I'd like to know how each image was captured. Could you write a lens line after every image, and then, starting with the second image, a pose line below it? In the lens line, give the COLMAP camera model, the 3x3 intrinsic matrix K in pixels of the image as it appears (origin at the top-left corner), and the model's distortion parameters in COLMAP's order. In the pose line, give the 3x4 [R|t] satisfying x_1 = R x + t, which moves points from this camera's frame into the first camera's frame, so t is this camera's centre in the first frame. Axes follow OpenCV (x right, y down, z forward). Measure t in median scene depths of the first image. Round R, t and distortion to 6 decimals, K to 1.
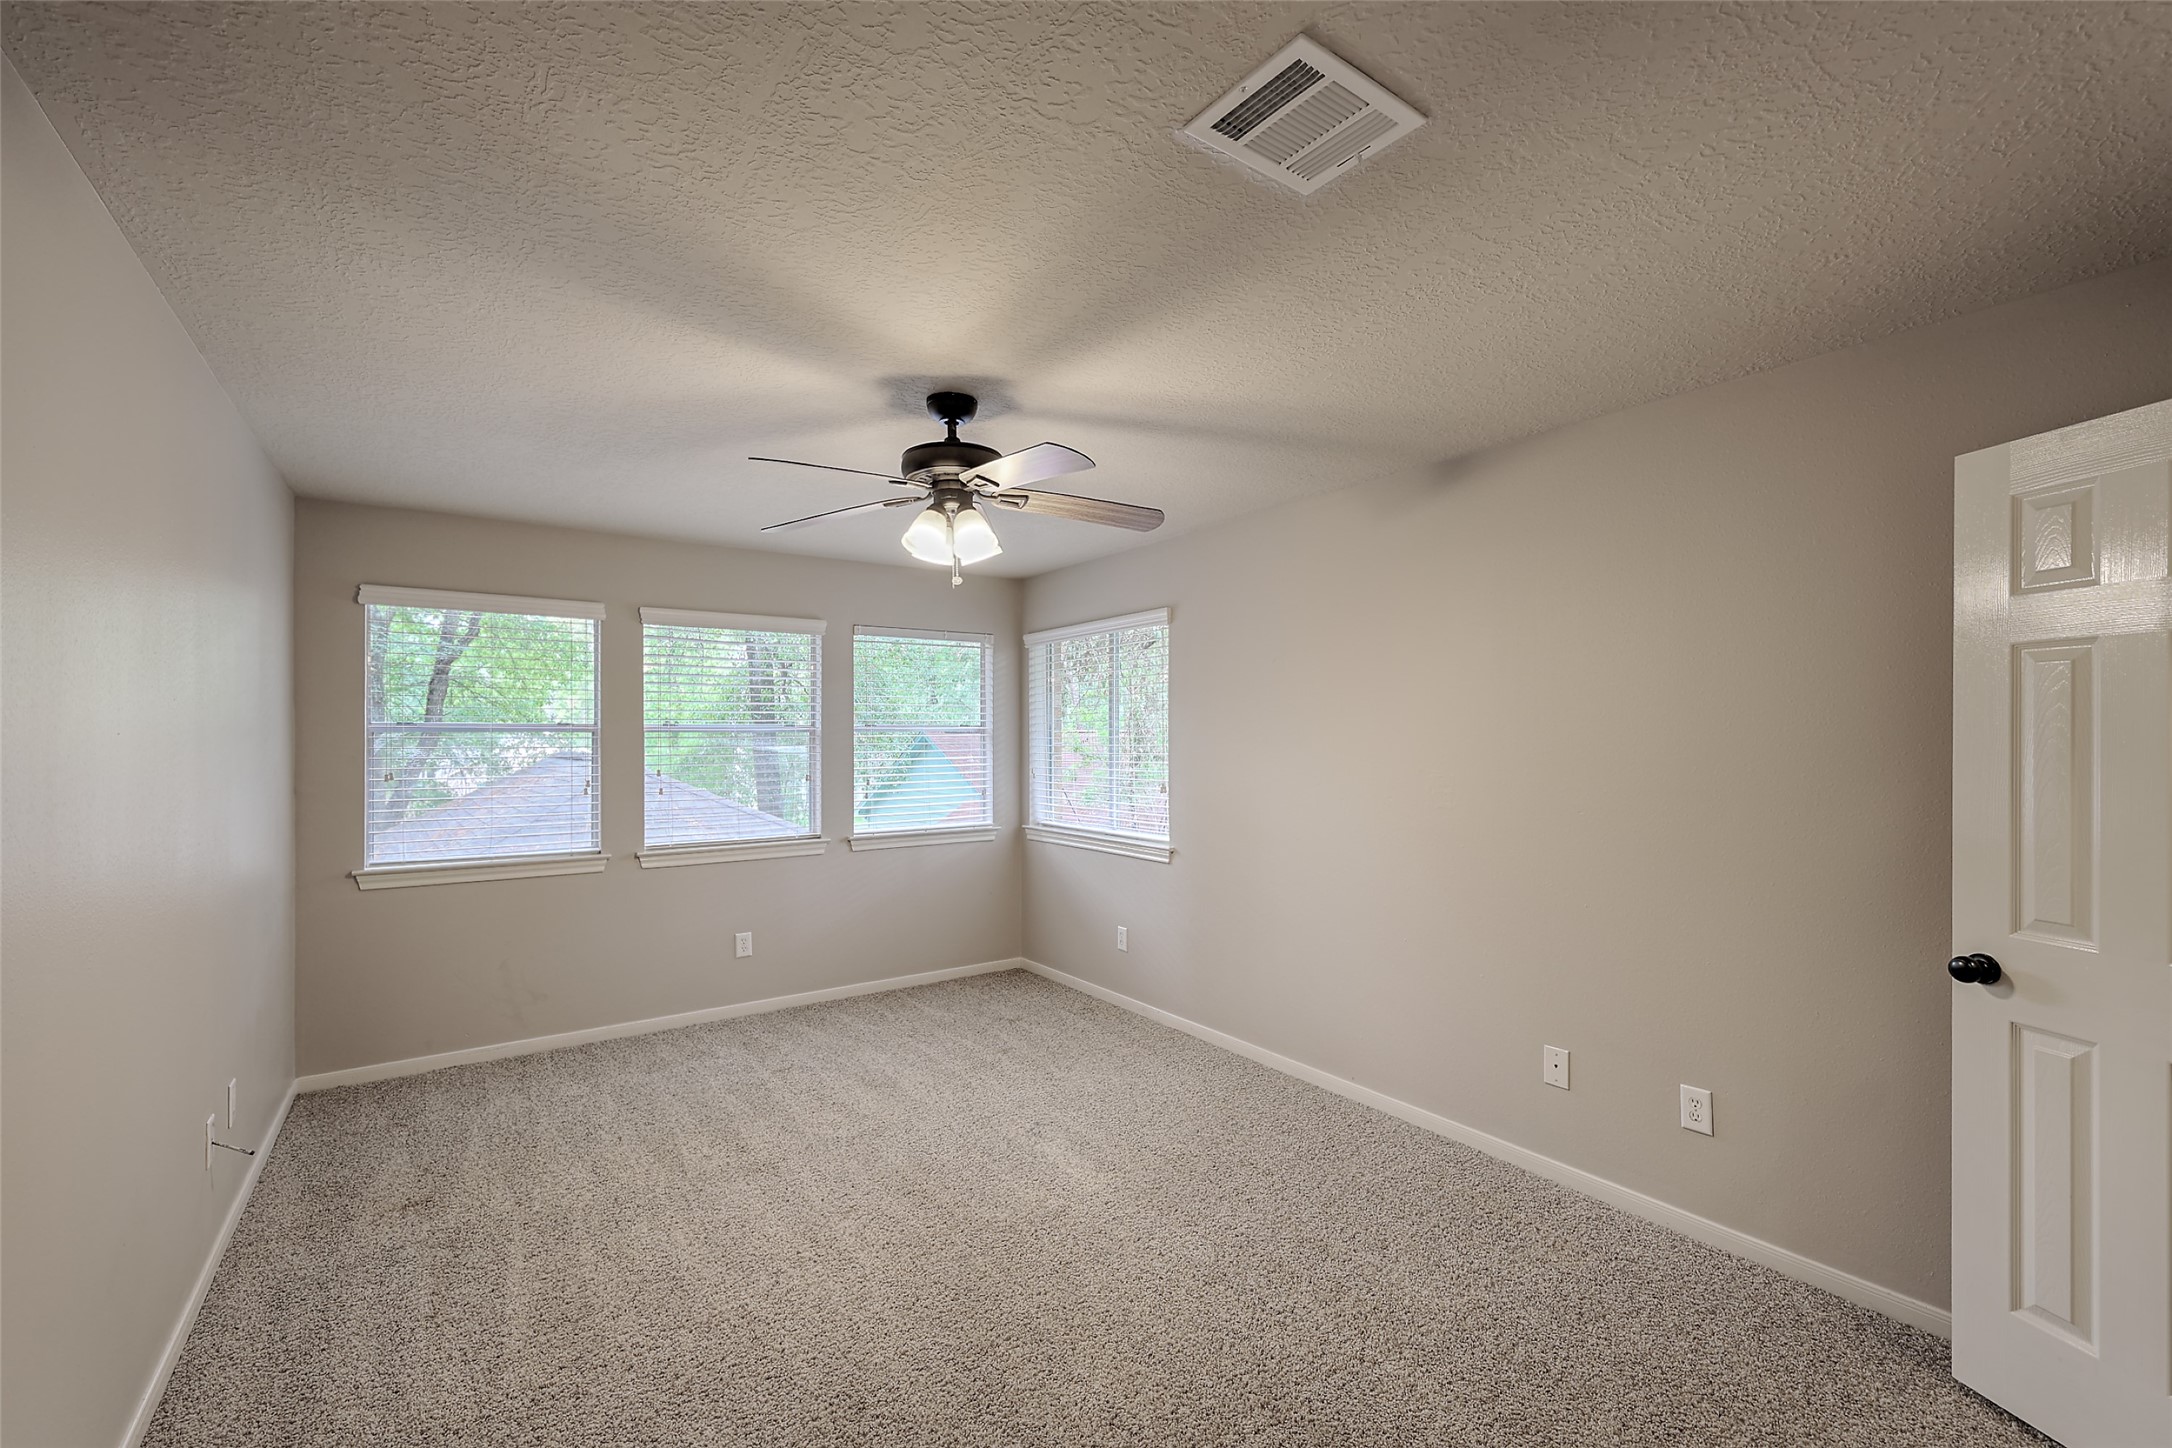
lens RADIAL K [[888.9, 0, 1093.7], [0, 888.9, 735.1], [0, 0, 1]] dist [0.002329, 0.000123]
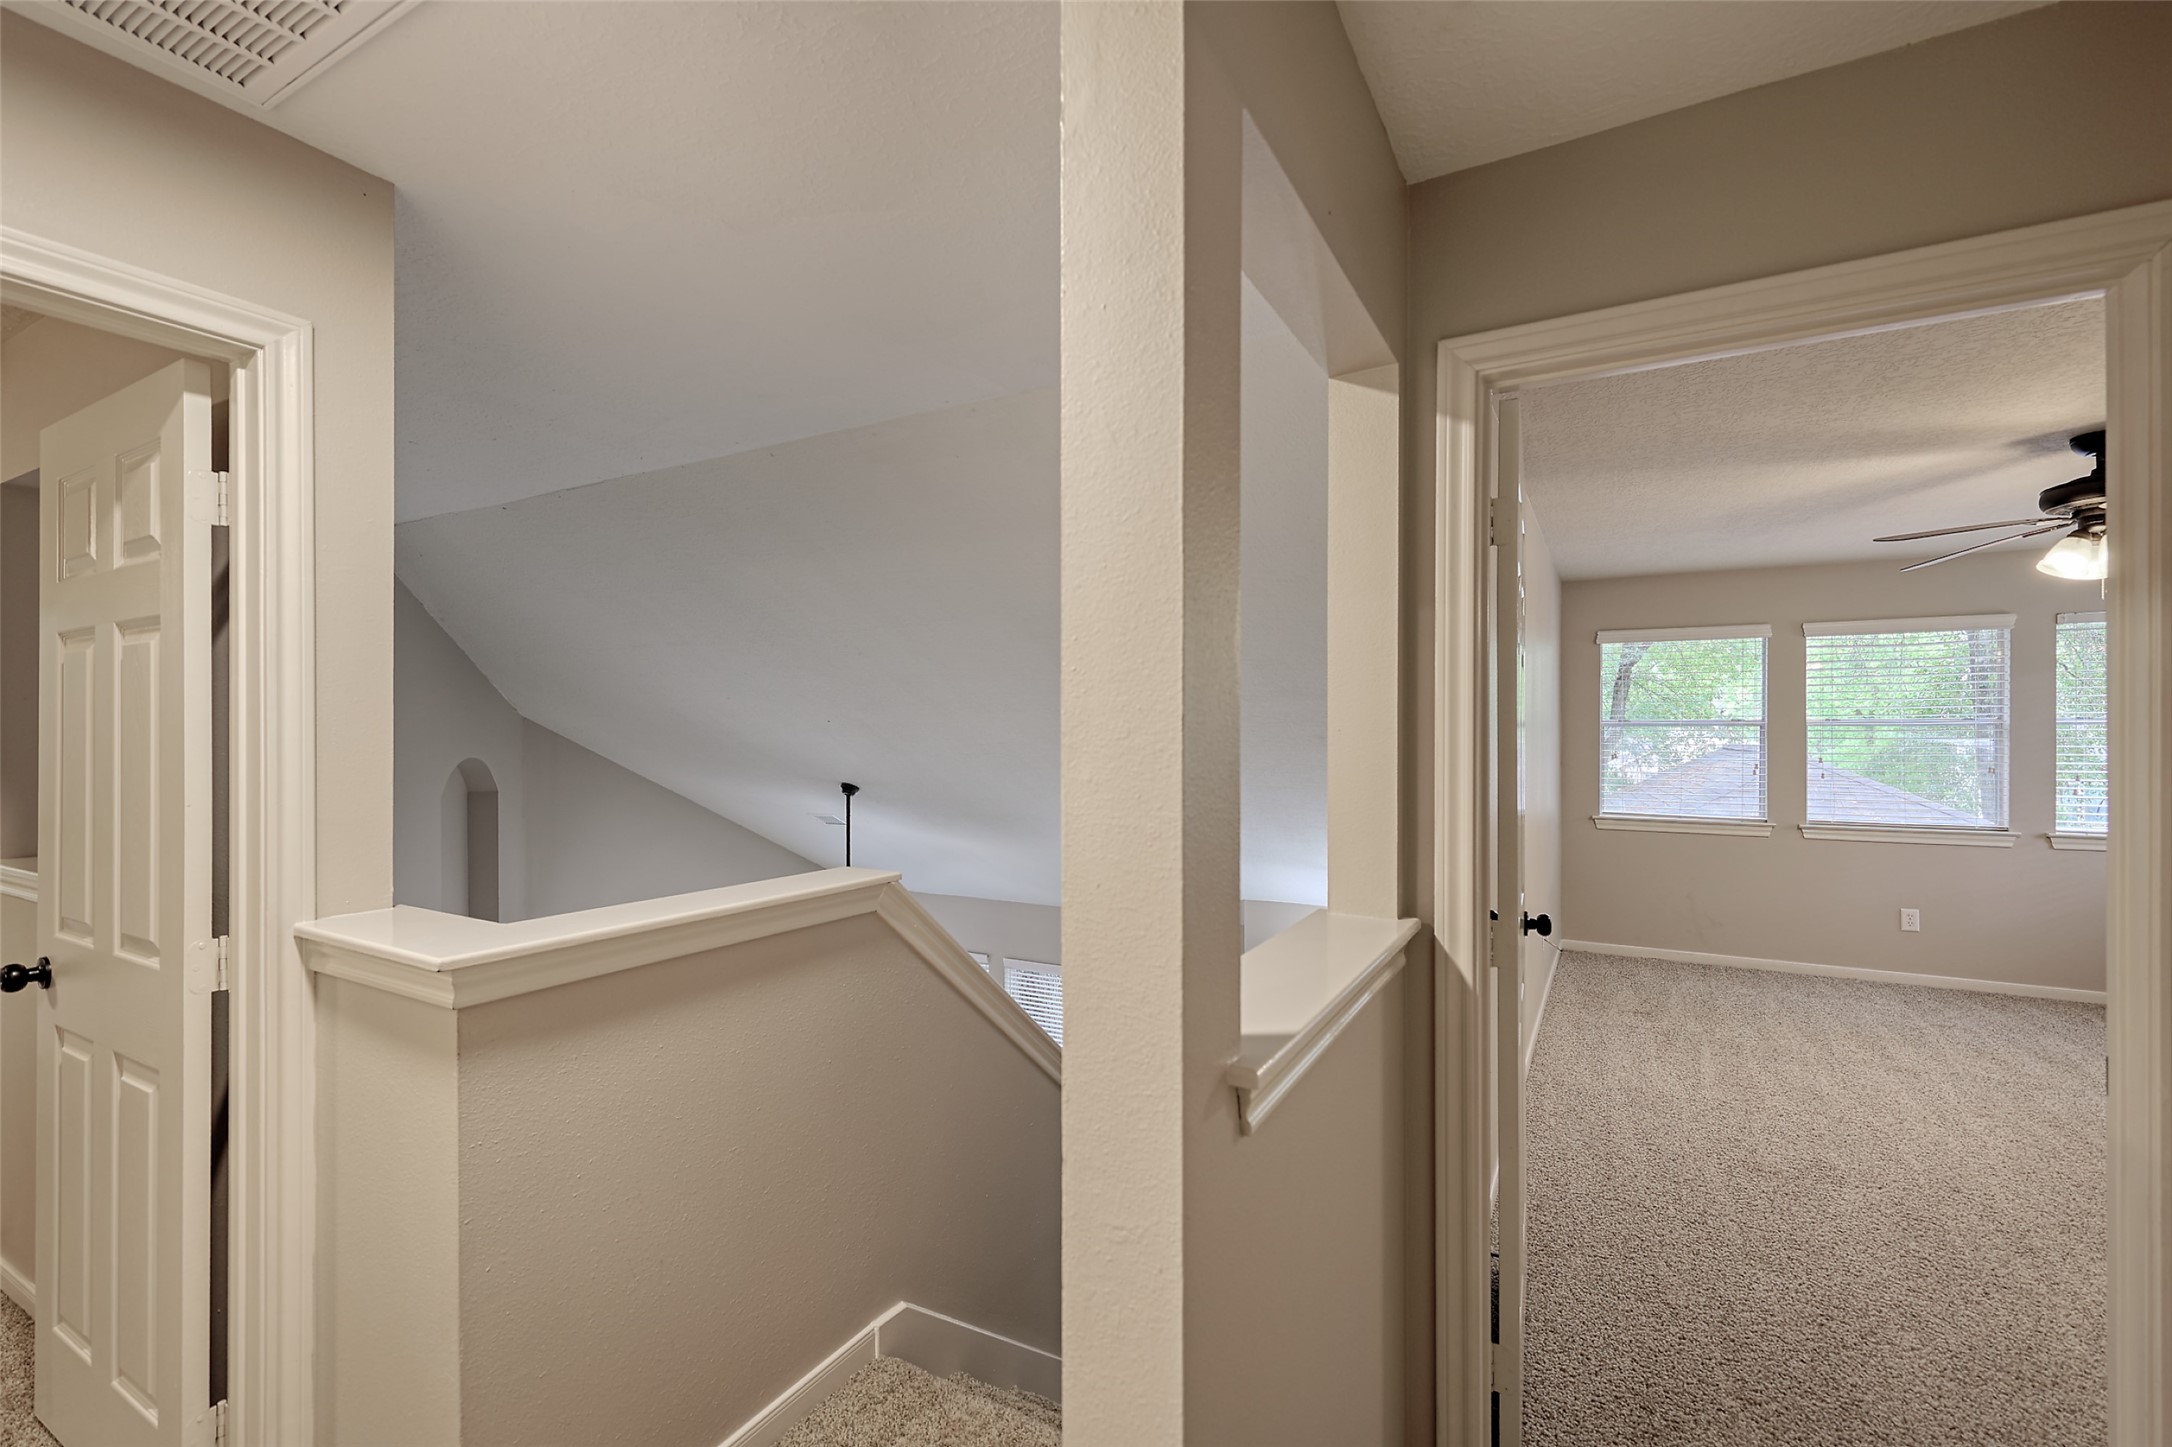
lens RADIAL K [[888.9, 0, 1093.7], [0, 888.9, 734.6], [0, 0, 1]] dist [0.002329, 0.000123]
pose [[0.399386, 0.005622, -0.916766, 0.214613], [0.000890, 0.999978, 0.006520, -0.000696], [0.916782, -0.003420, 0.399372, -0.368410]]
